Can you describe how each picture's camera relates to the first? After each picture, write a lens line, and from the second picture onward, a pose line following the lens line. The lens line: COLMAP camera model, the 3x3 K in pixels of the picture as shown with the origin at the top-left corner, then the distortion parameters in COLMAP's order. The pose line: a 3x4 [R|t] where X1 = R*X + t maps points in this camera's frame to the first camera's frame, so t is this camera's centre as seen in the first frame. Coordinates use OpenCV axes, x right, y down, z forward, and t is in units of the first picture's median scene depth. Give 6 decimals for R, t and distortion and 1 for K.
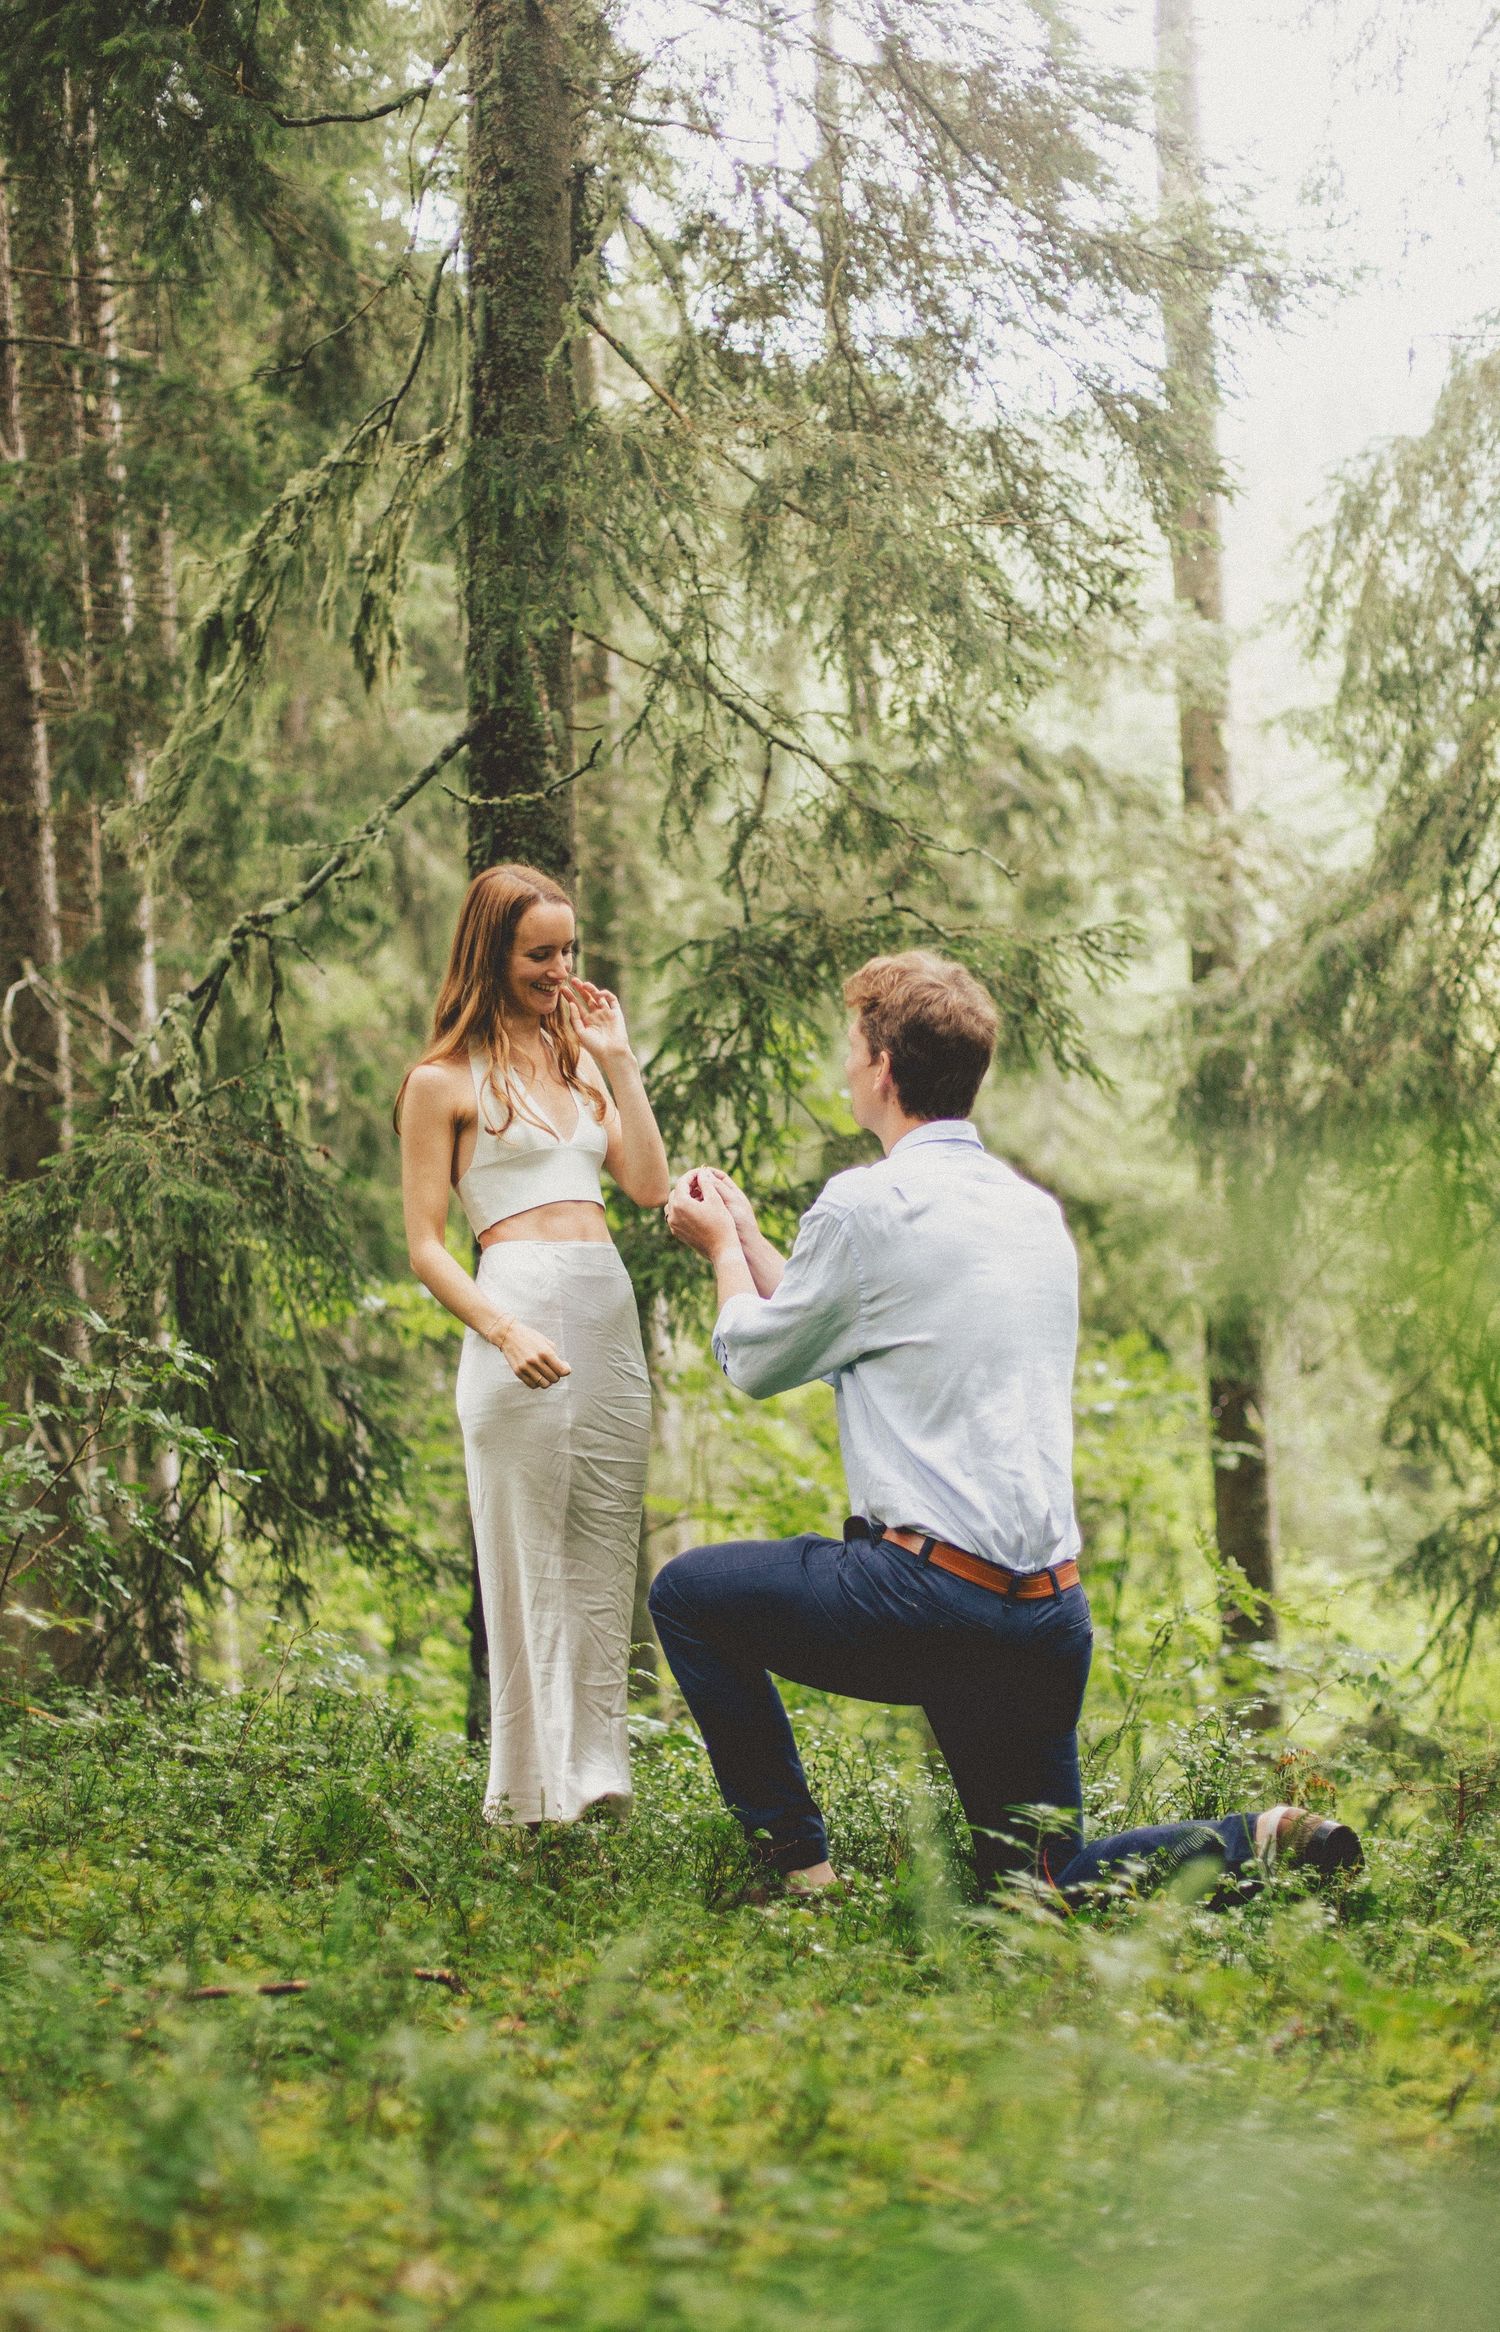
lens RADIAL K [[3852.4, 0, 754.4], [0, 3852.4, 1167.1], [0, 0, 1]] dist [-0.008192, 0.000000]
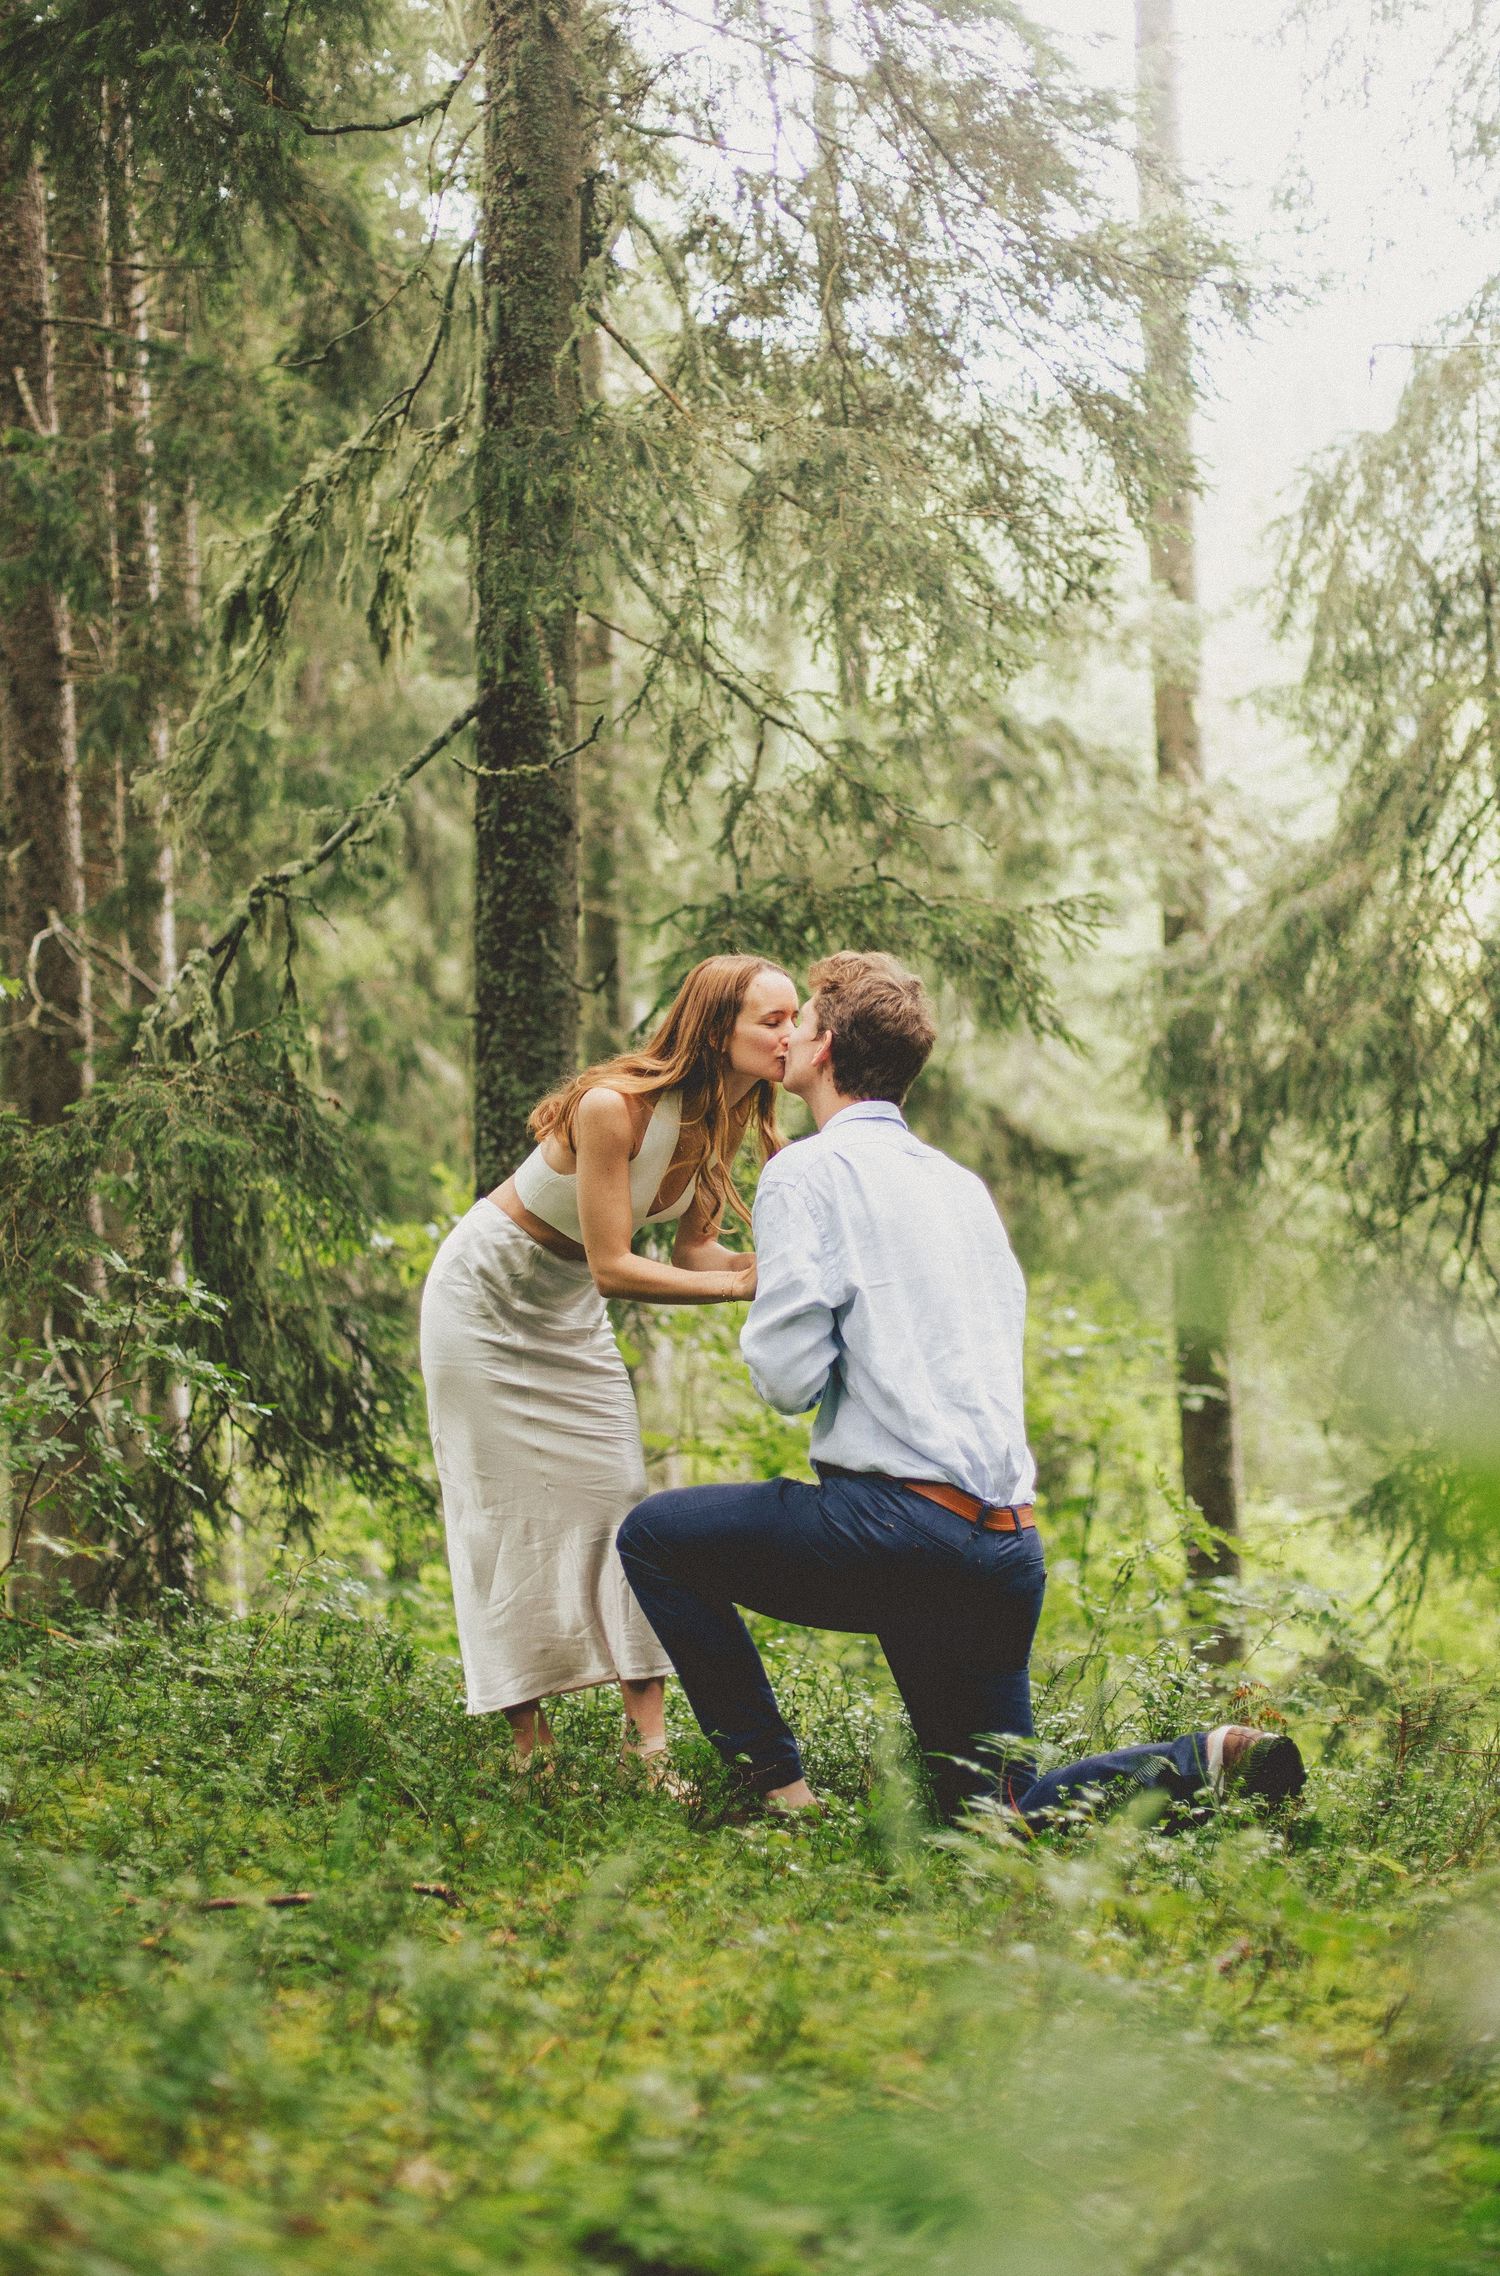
lens RADIAL K [[3251.0, 0, 742.5], [0, 3251.0, 1136.5], [0, 0, 1]] dist [-0.000274, 0.000000]
pose [[0.999926, 0.011673, 0.003431, -0.003342], [-0.011591, 0.999667, -0.023053, 0.024925], [-0.003698, 0.023011, 0.999728, 0.112201]]
